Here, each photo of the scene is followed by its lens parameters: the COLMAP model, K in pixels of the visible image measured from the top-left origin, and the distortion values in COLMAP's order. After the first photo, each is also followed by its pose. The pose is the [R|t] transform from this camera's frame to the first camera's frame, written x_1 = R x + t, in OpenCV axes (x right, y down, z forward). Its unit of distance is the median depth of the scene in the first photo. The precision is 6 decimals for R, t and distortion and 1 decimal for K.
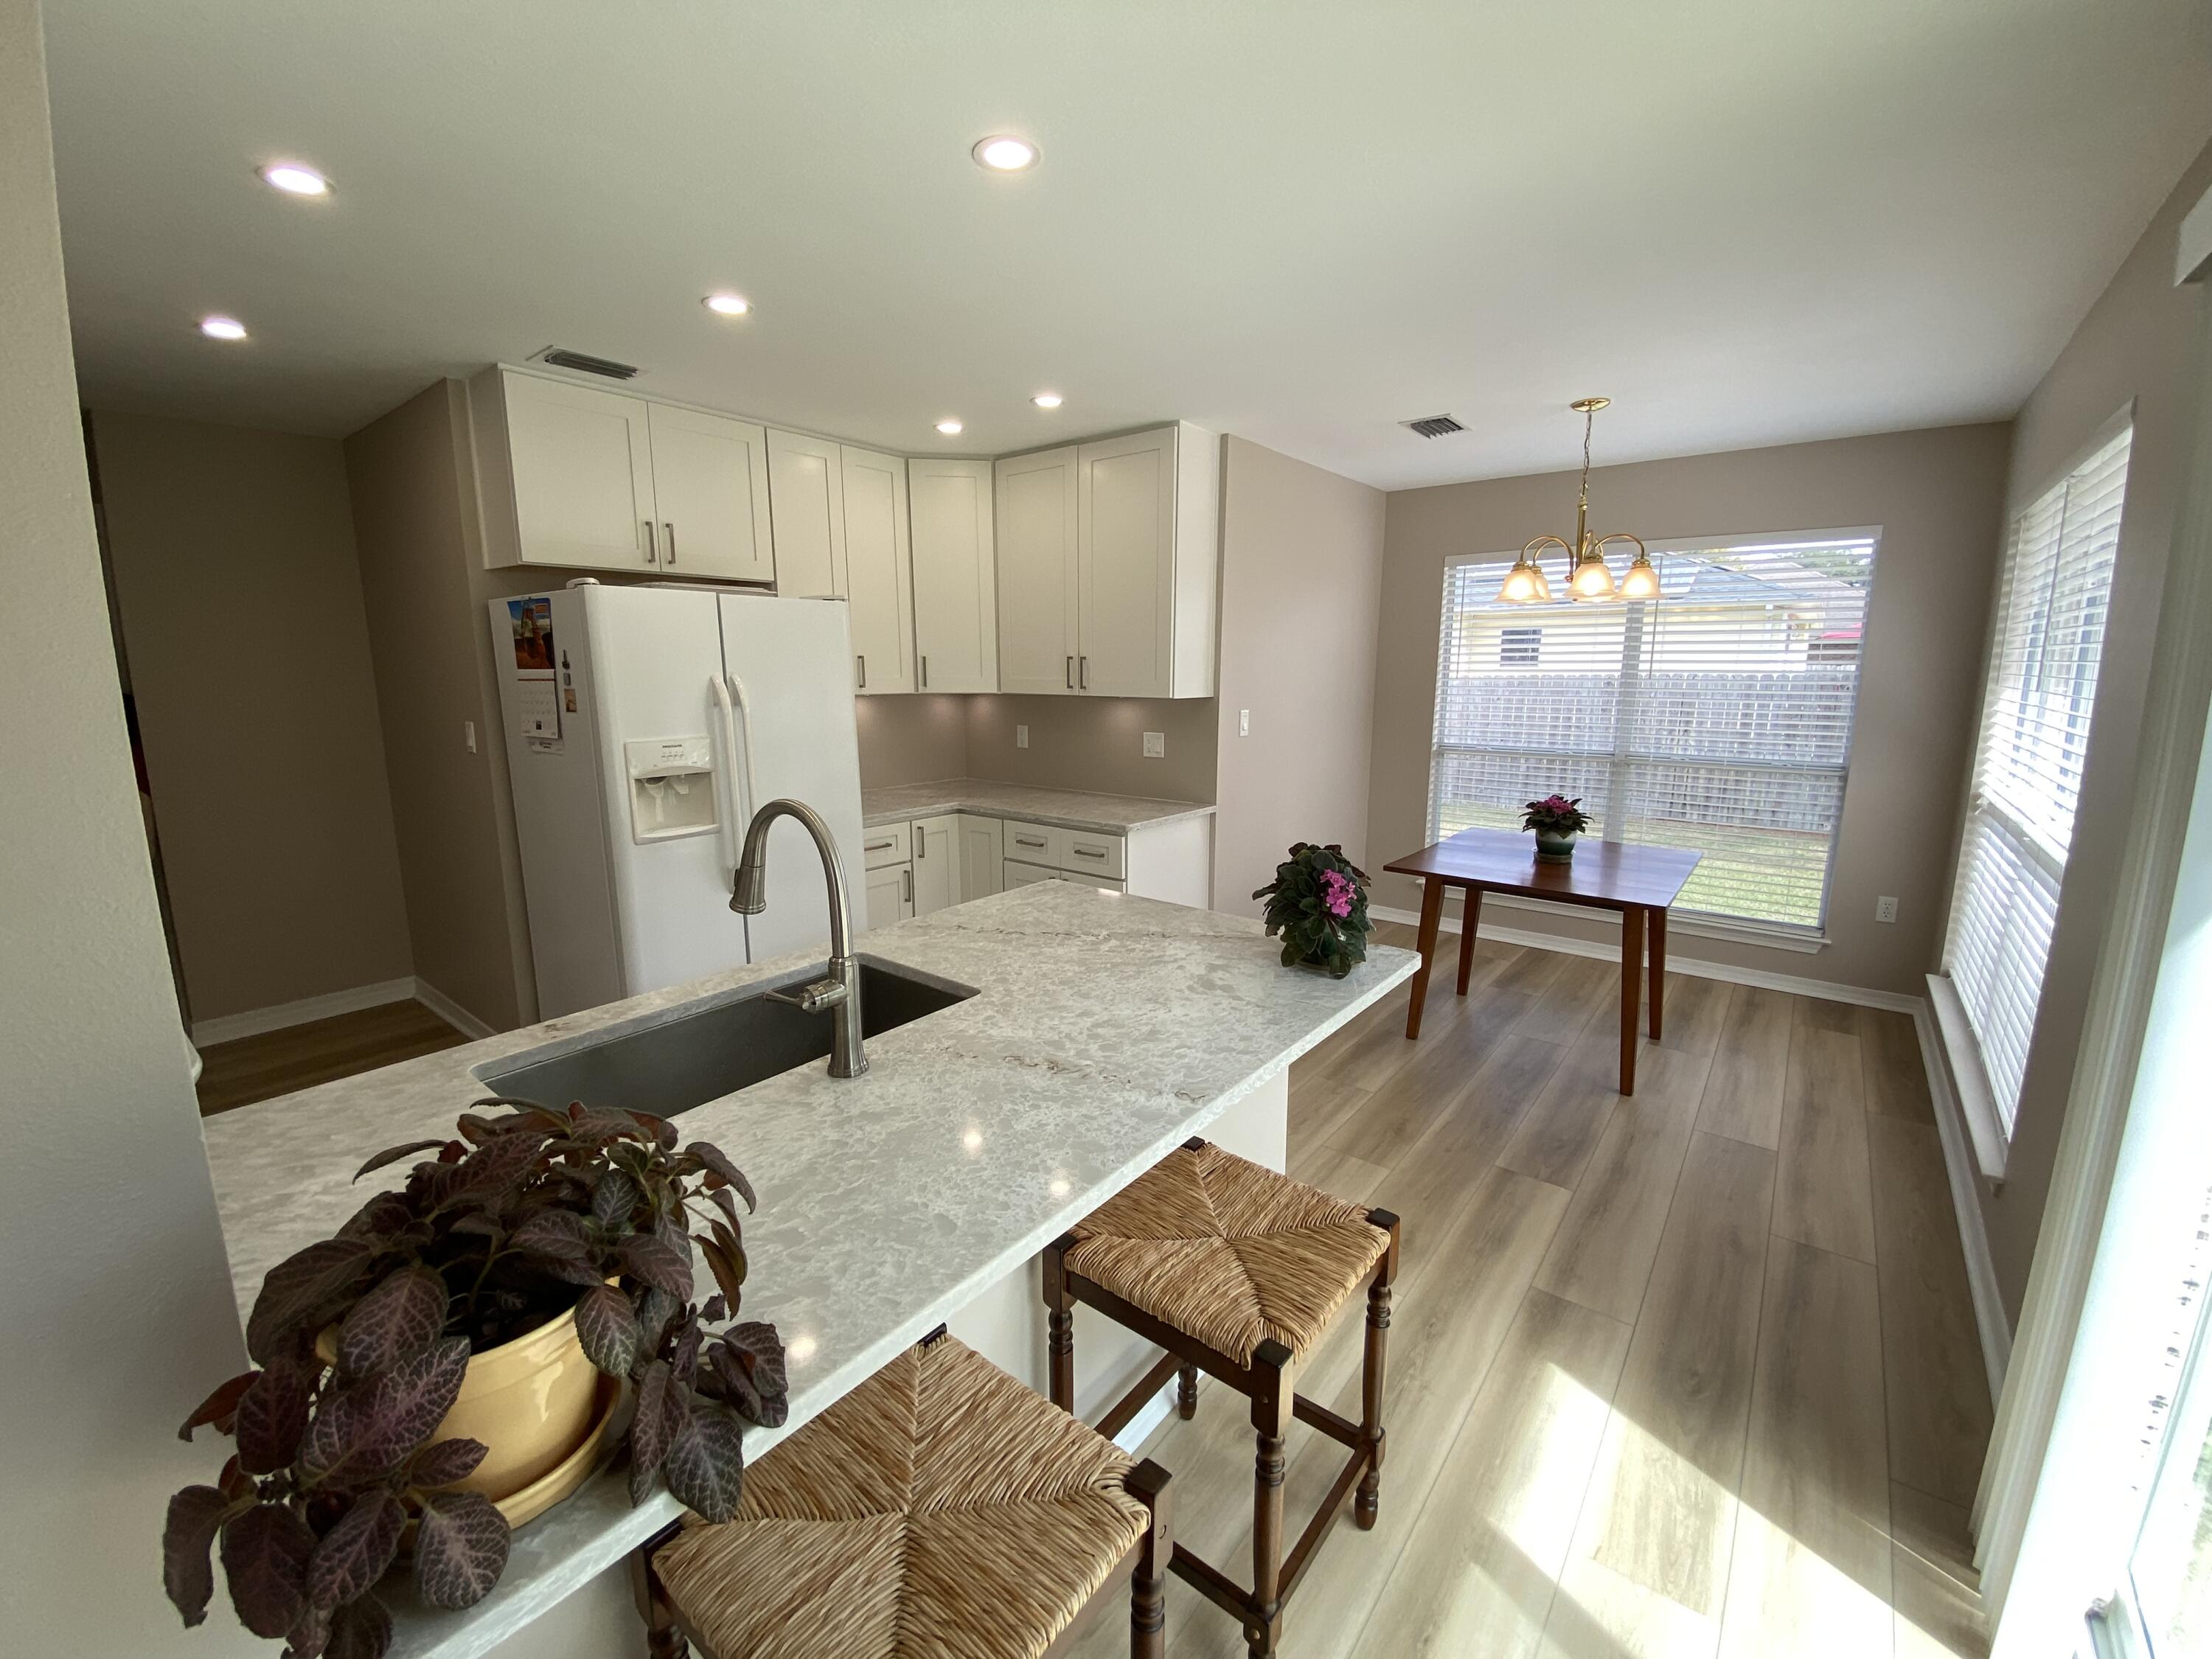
lens RADIAL K [[895.3, 0, 1099.7], [0, 895.3, 823.3], [0, 0, 1]] dist [0.010403, -0.016787]
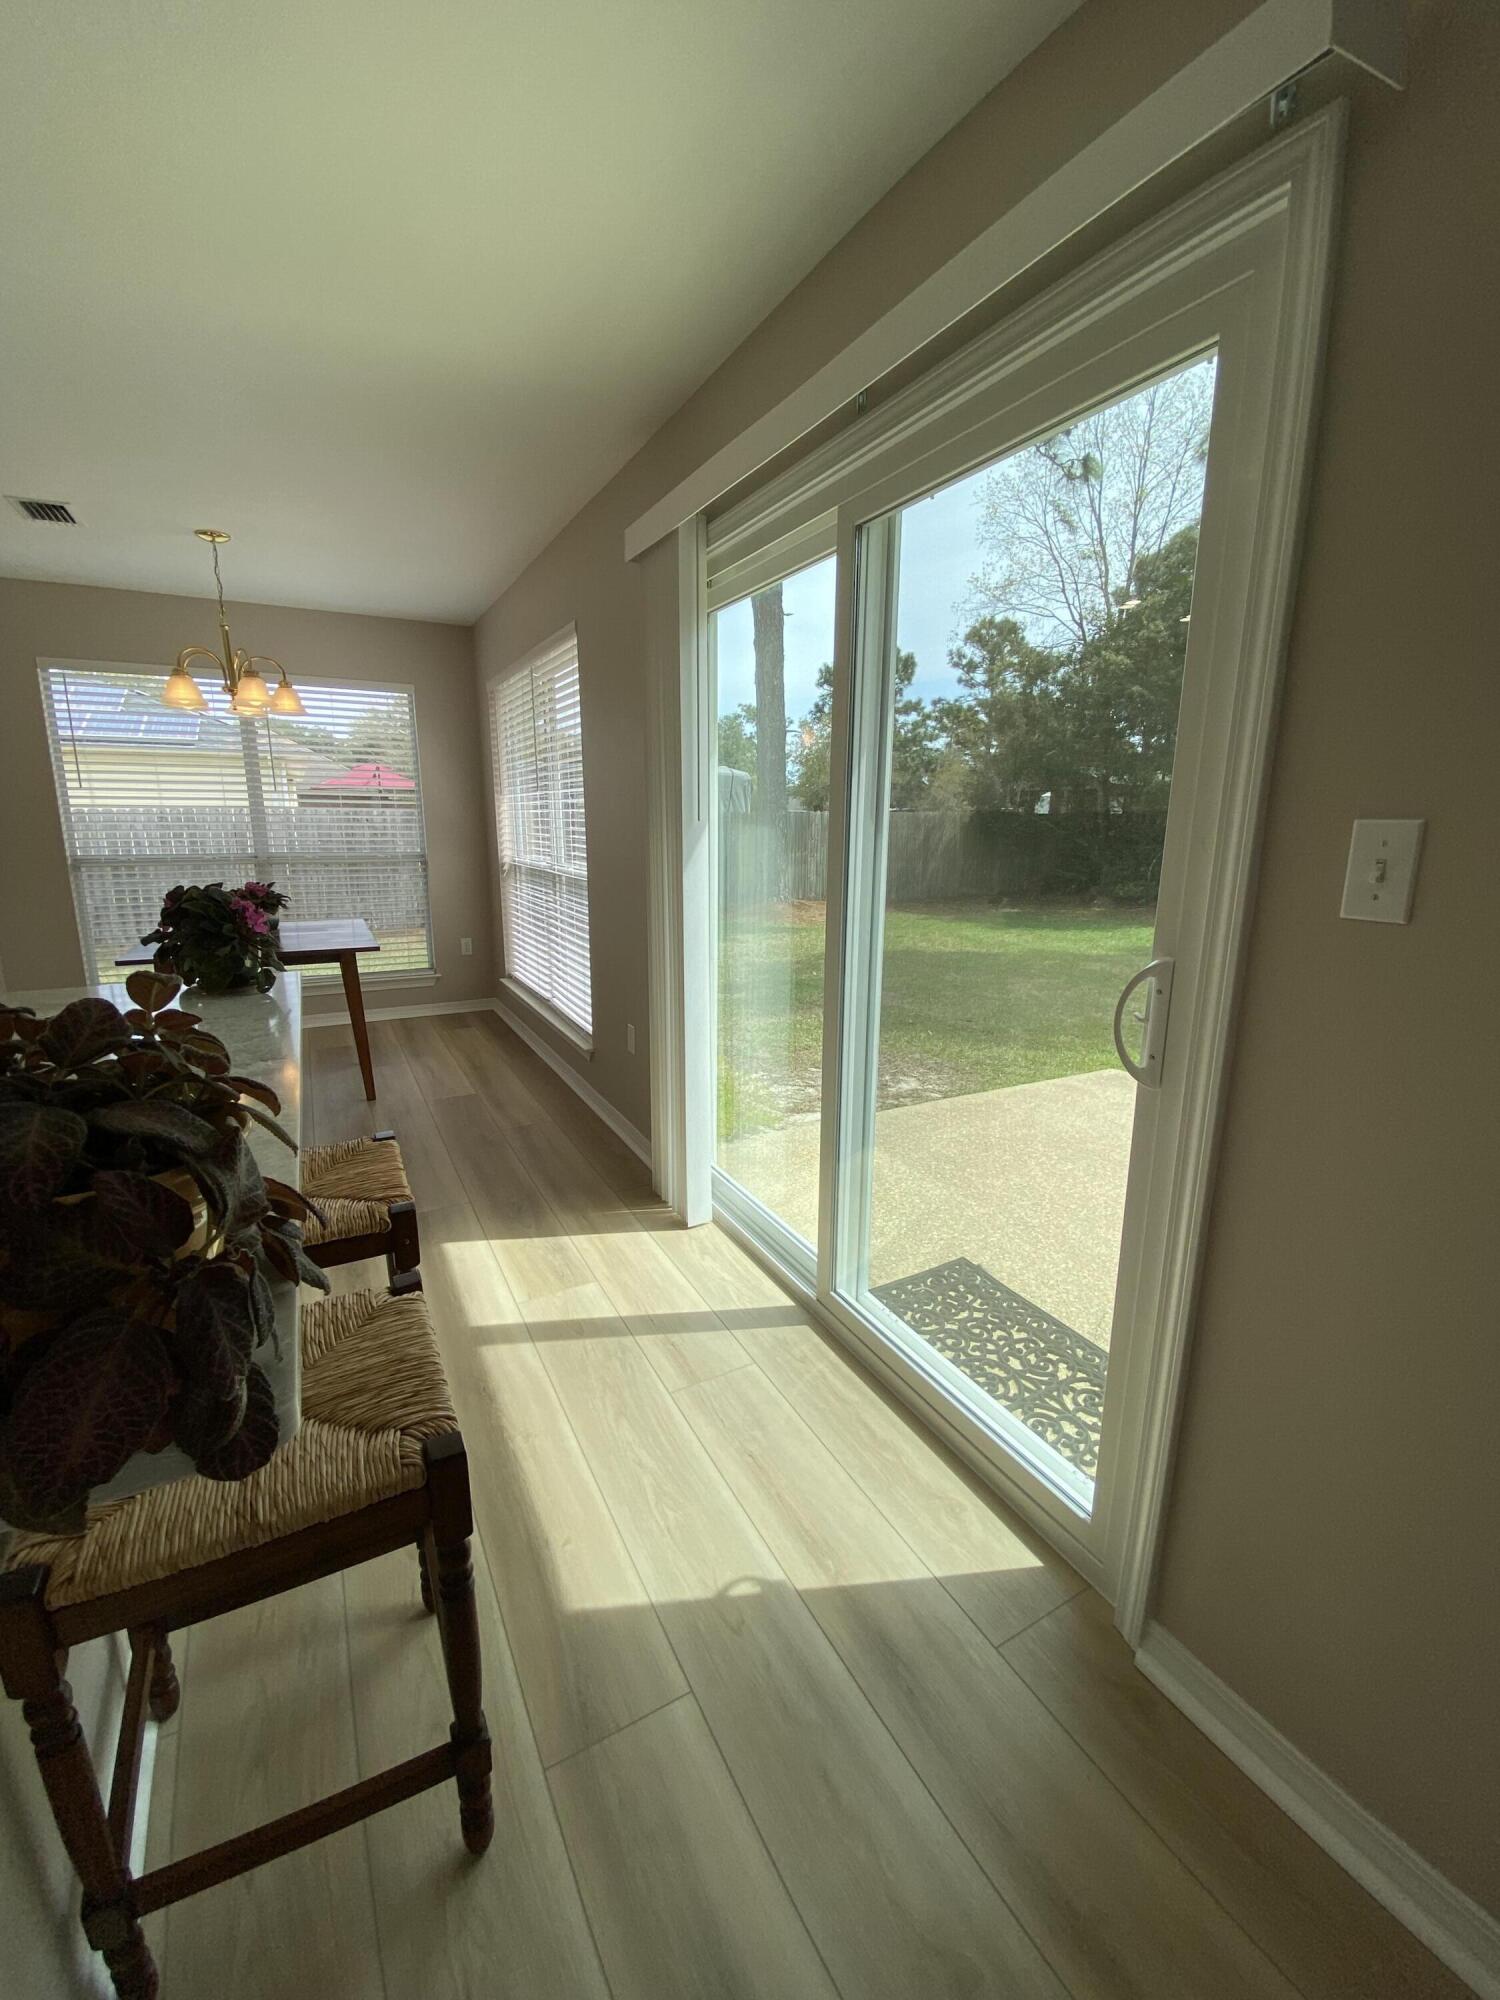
lens RADIAL K [[809.5, 0, 757.0], [0, 809.5, 994.4], [0, 0, 1]] dist [0.010403, -0.016787]
pose [[0.381748, -0.190871, 0.904343, -0.253212], [0.151979, 0.978089, 0.142282, 0.071314], [-0.911686, 0.083126, 0.402392, -0.002687]]
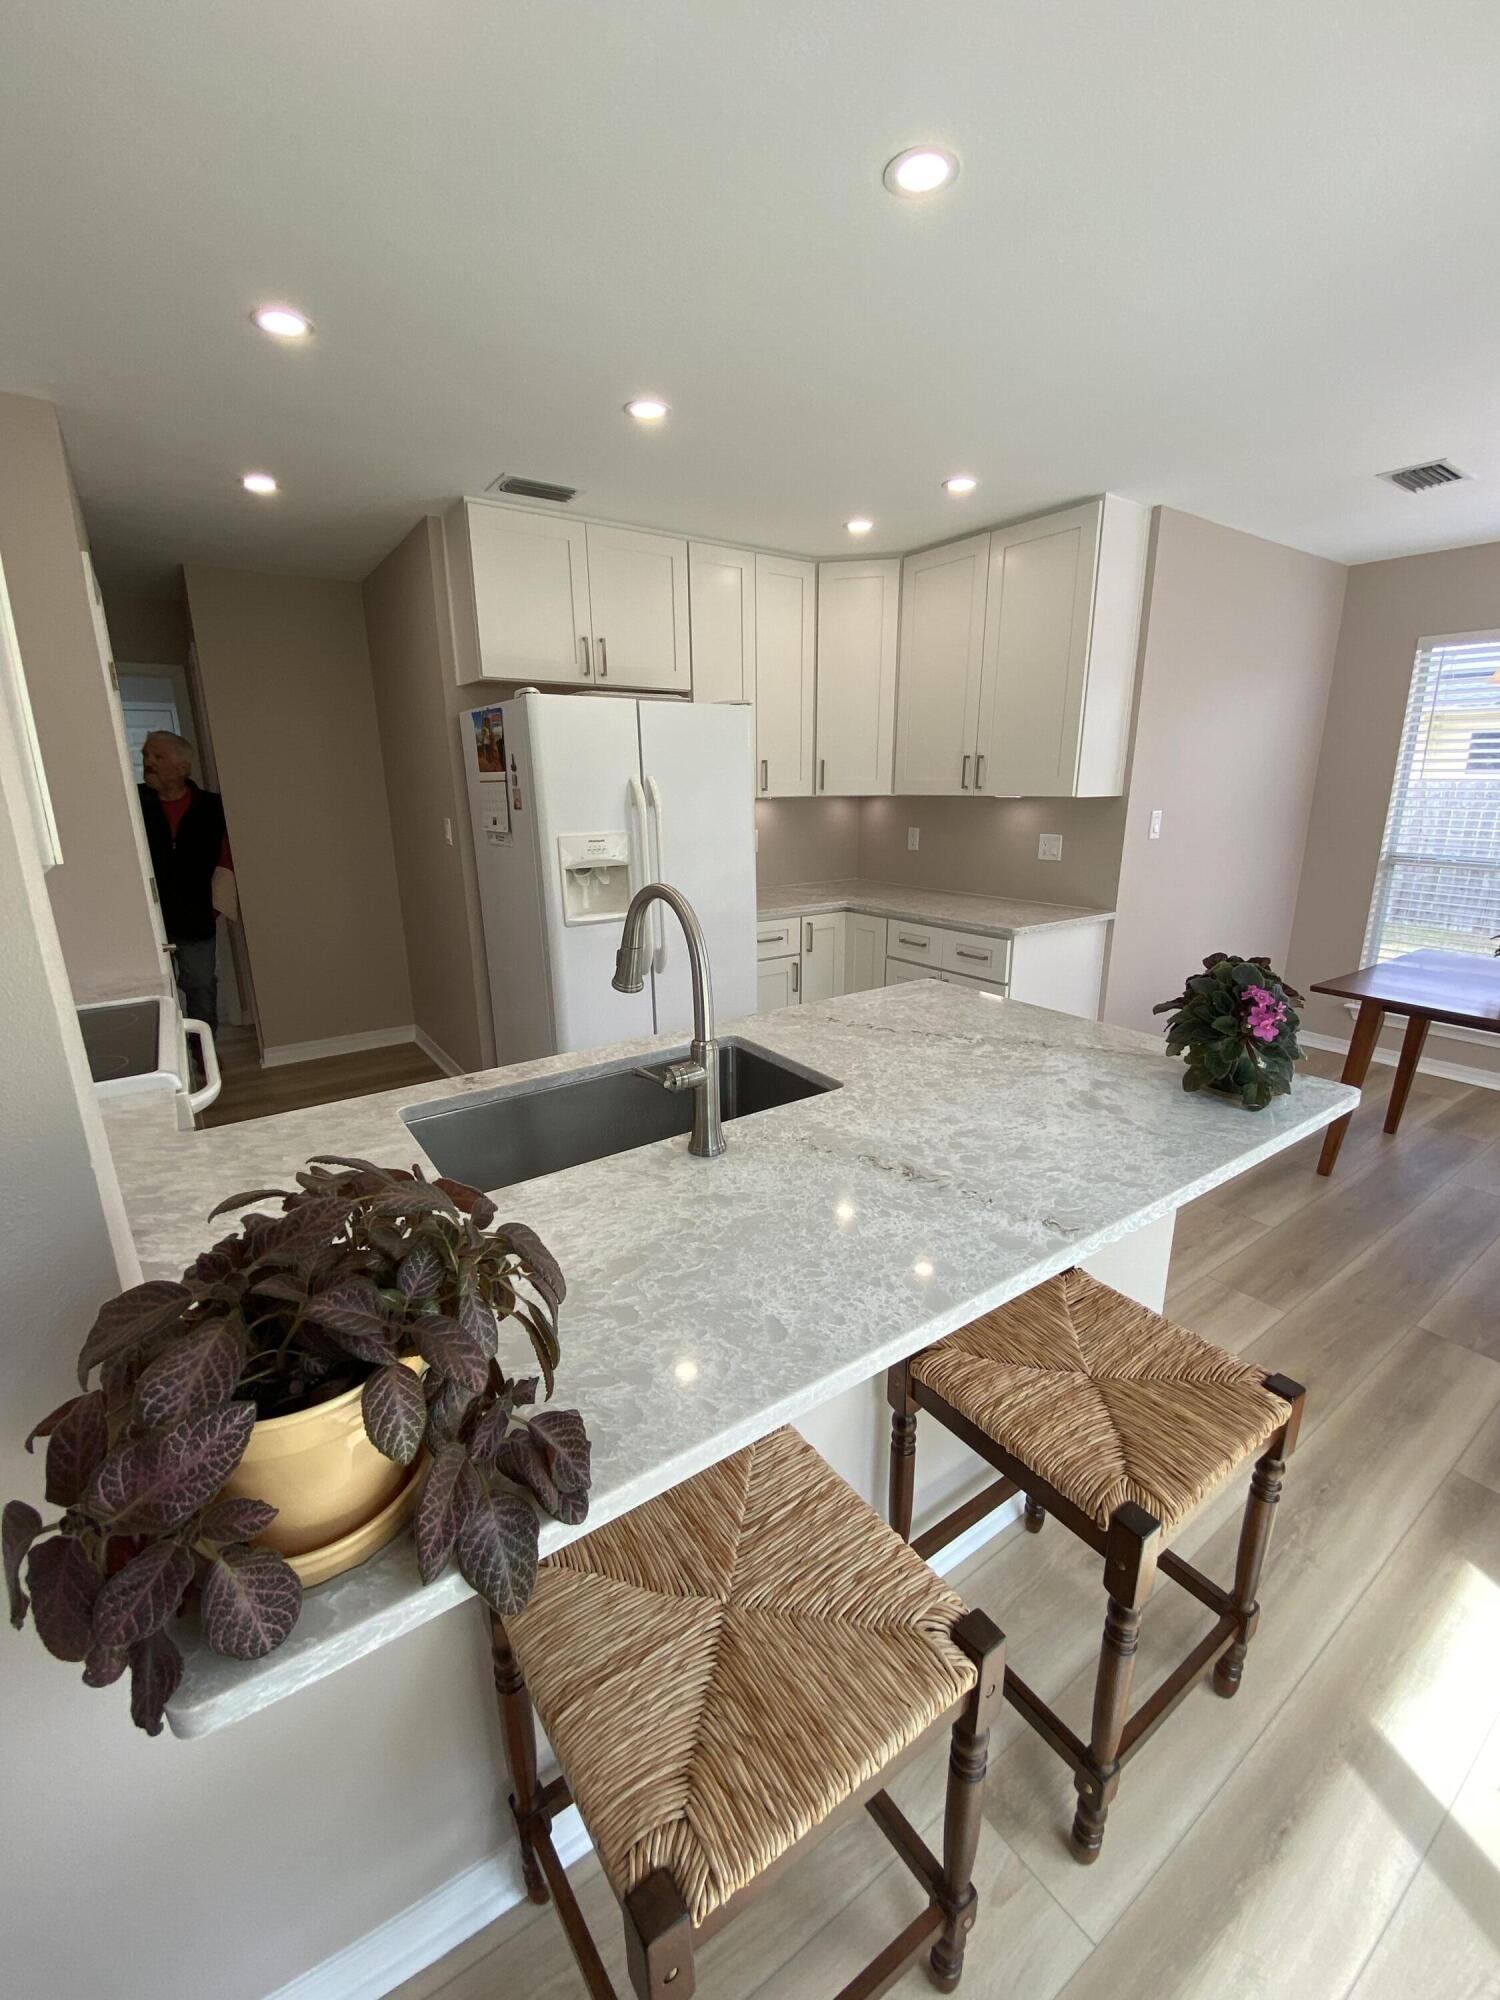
lens RADIAL K [[809.5, 0, 754.9], [0, 809.5, 993.9], [0, 0, 1]] dist [0.010403, -0.016787]
pose [[0.959087, 0.065148, -0.275513, 0.006625], [-0.041434, 0.994985, 0.091038, 0.004740], [0.280062, -0.075898, 0.956977, 0.064073]]
